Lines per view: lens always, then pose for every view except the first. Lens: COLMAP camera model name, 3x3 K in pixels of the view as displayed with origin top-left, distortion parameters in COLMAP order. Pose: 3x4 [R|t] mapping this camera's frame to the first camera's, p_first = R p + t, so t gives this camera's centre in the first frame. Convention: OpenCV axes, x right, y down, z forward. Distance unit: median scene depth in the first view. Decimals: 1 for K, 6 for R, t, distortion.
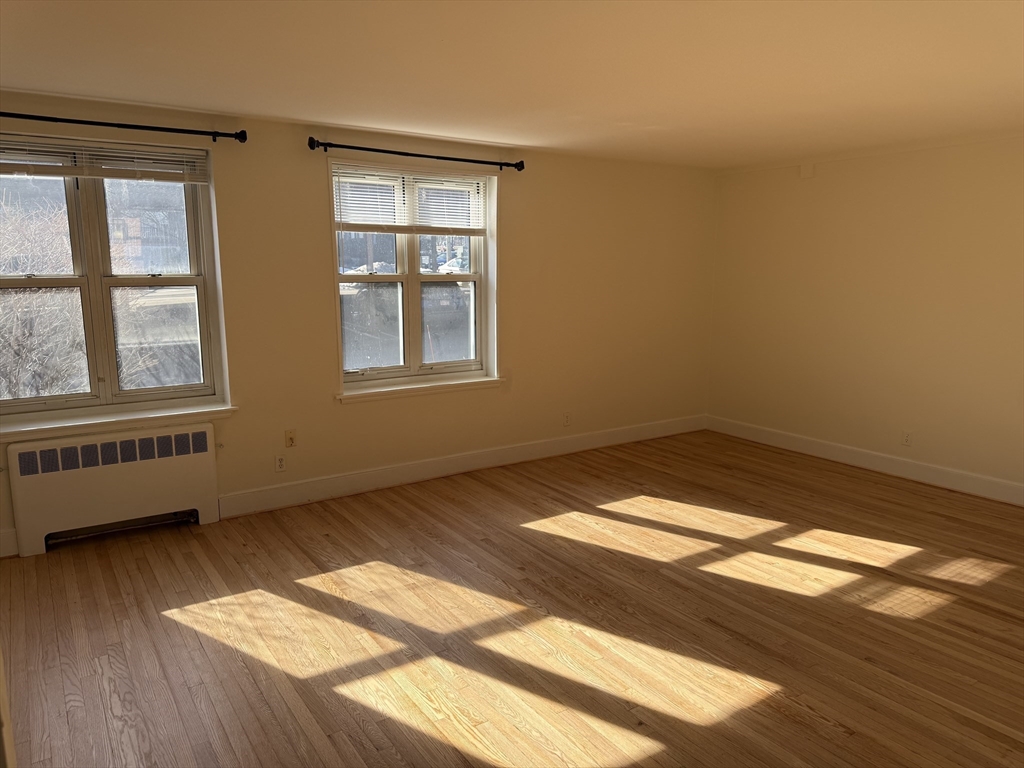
lens RADIAL K [[717.2, 0, 506.9], [0, 717.2, 389.5], [0, 0, 1]] dist [0.056055, -0.069403]
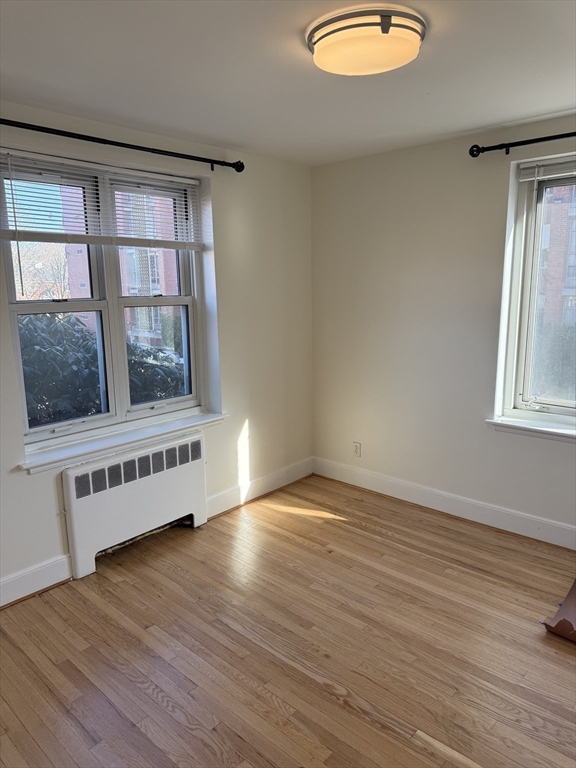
lens RADIAL K [[538.6, 0, 255.6], [0, 538.6, 394.1], [0, 0, 1]] dist [0.095883, -0.124877]
pose [[0.979320, -0.056108, 0.194383, -0.507795], [0.052803, 0.998359, 0.022148, -0.026550], [-0.195306, -0.011426, 0.980676, 0.189726]]
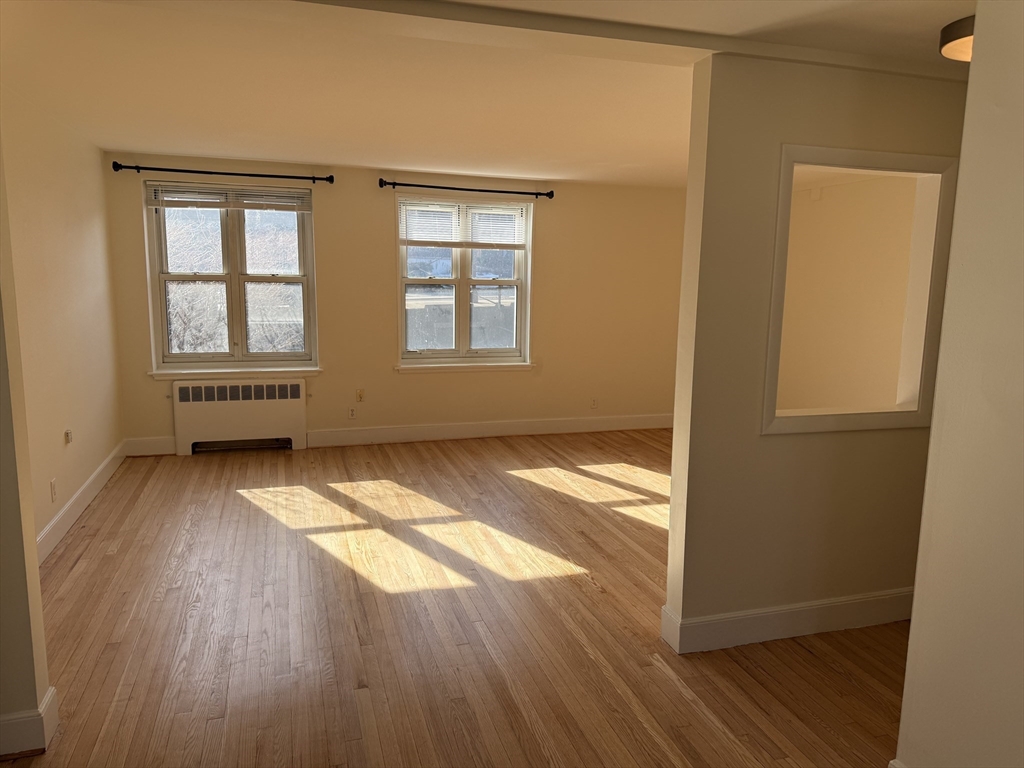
lens RADIAL K [[718.2, 0, 512.0], [0, 718.2, 384.0], [0, 0, 1]] dist [0.095883, -0.124877]
pose [[0.960224, 0.059718, -0.272772, 0.385423], [-0.066264, 0.997692, -0.014839, 0.051347], [0.271256, 0.032323, 0.961964, -0.269372]]
